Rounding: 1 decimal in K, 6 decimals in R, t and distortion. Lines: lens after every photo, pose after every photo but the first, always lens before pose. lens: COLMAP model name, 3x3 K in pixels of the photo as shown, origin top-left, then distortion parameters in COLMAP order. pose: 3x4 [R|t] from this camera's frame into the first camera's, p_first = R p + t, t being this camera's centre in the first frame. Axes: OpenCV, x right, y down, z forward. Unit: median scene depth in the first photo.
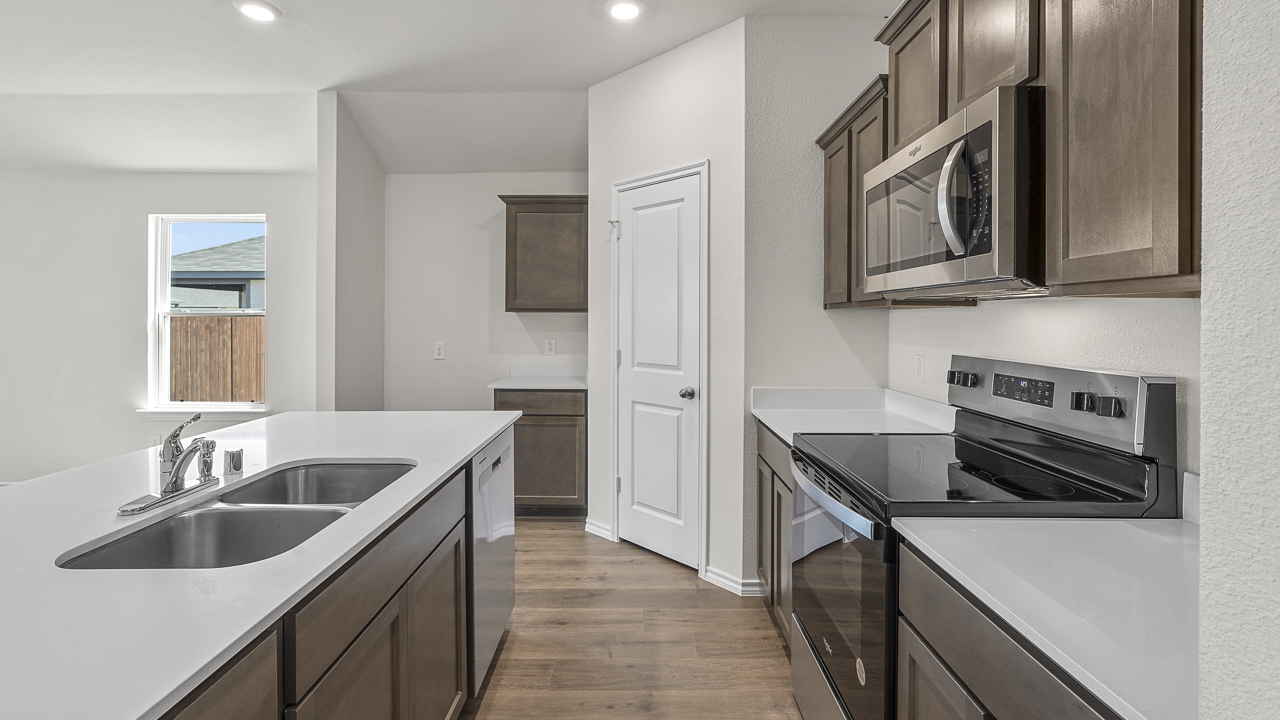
lens RADIAL K [[569.0, 0, 637.4], [0, 569.0, 333.1], [0, 0, 1]] dist [-0.001451, 0.000899]
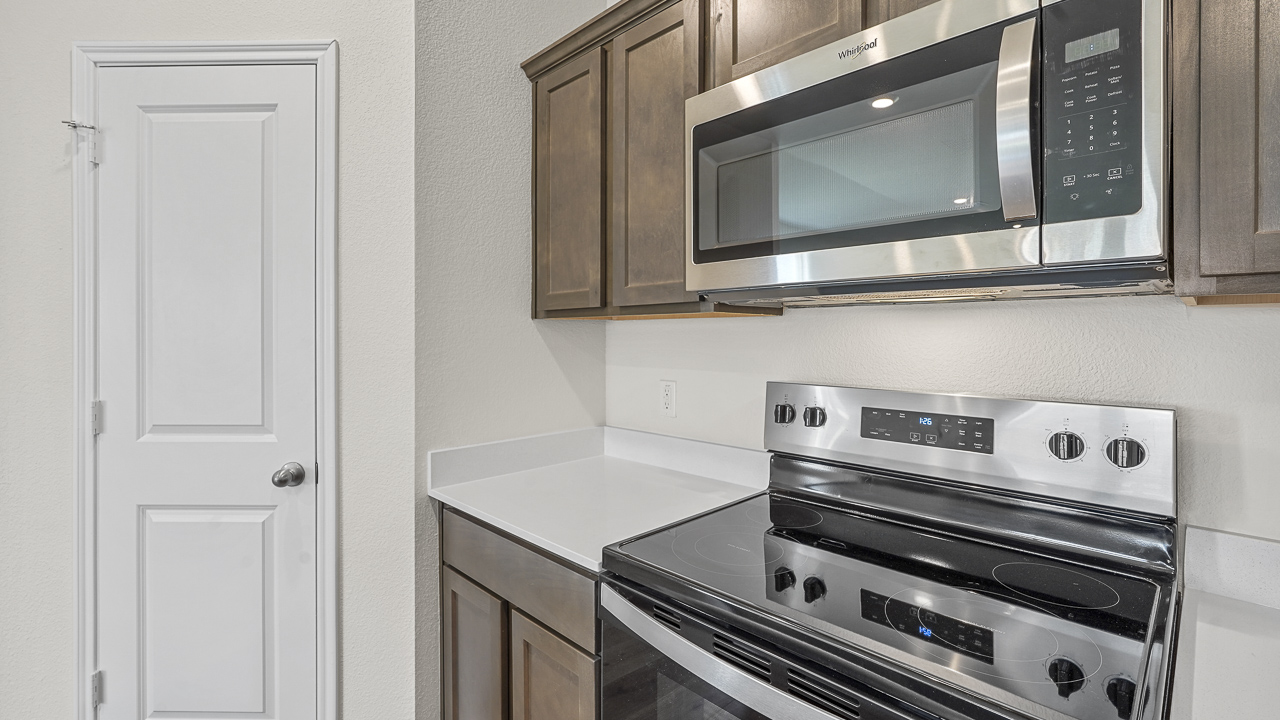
lens RADIAL K [[569.0, 0, 637.4], [0, 569.0, 333.1], [0, 0, 1]] dist [-0.001451, 0.000899]
pose [[0.711979, -0.003675, 0.702191, -0.056113], [0.021513, 0.999631, -0.016582, -0.011344], [-0.701871, 0.026913, 0.711796, 0.440511]]
